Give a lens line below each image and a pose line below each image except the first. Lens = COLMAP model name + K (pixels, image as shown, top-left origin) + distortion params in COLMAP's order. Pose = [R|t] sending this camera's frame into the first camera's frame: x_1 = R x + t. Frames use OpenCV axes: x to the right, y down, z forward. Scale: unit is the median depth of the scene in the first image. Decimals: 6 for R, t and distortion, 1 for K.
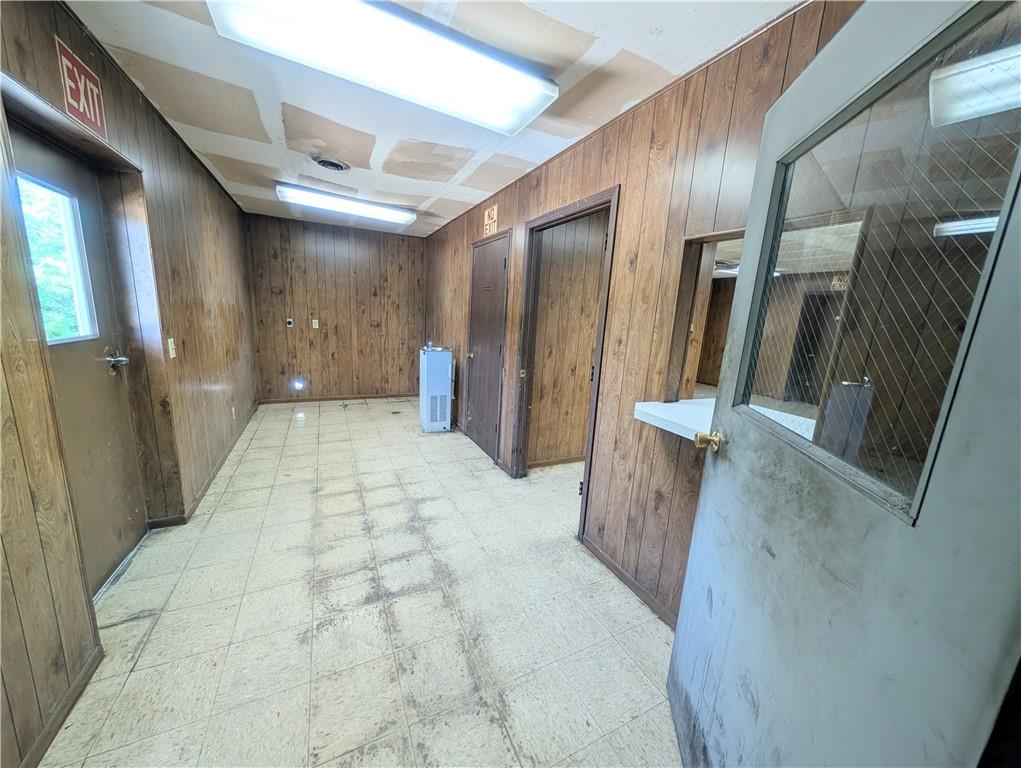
lens RADIAL K [[370.9, 0, 510.5], [0, 370.9, 384.0], [0, 0, 1]] dist [0.002225, 0.000107]
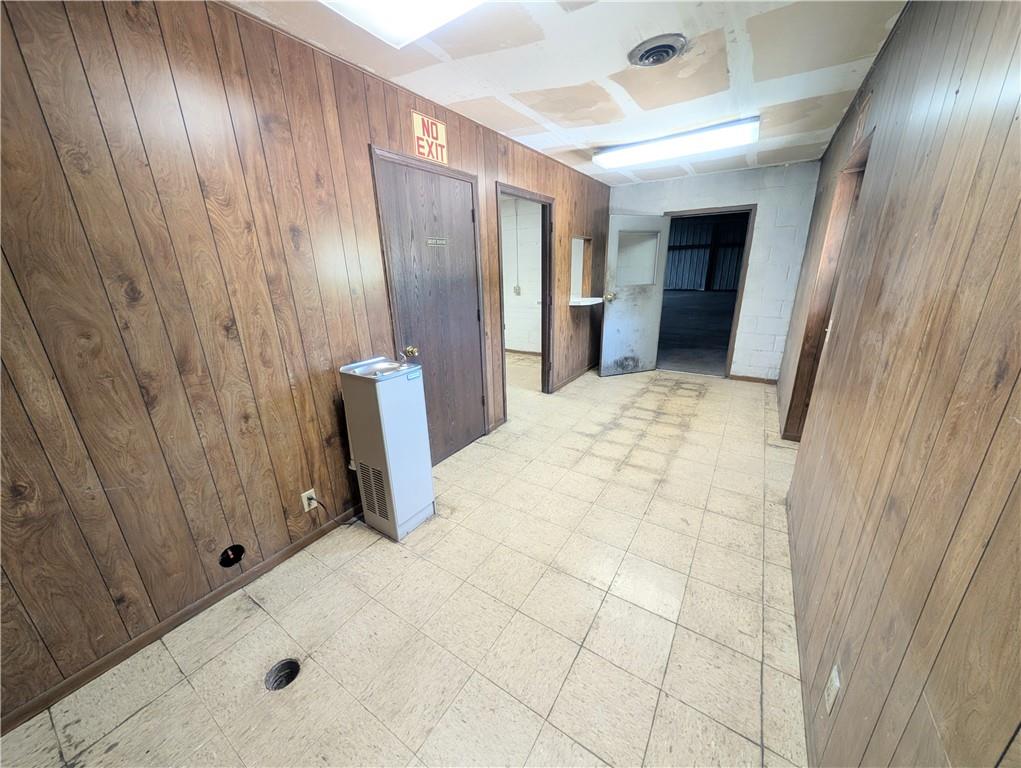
lens RADIAL K [[370.9, 0, 510.5], [0, 370.9, 384.0], [0, 0, 1]] dist [0.002225, 0.000107]
pose [[-0.507725, -0.302029, 0.806842, -1.111790], [0.158693, 0.887721, 0.432166, -0.424454], [-0.846777, 0.347461, -0.402788, 1.776473]]
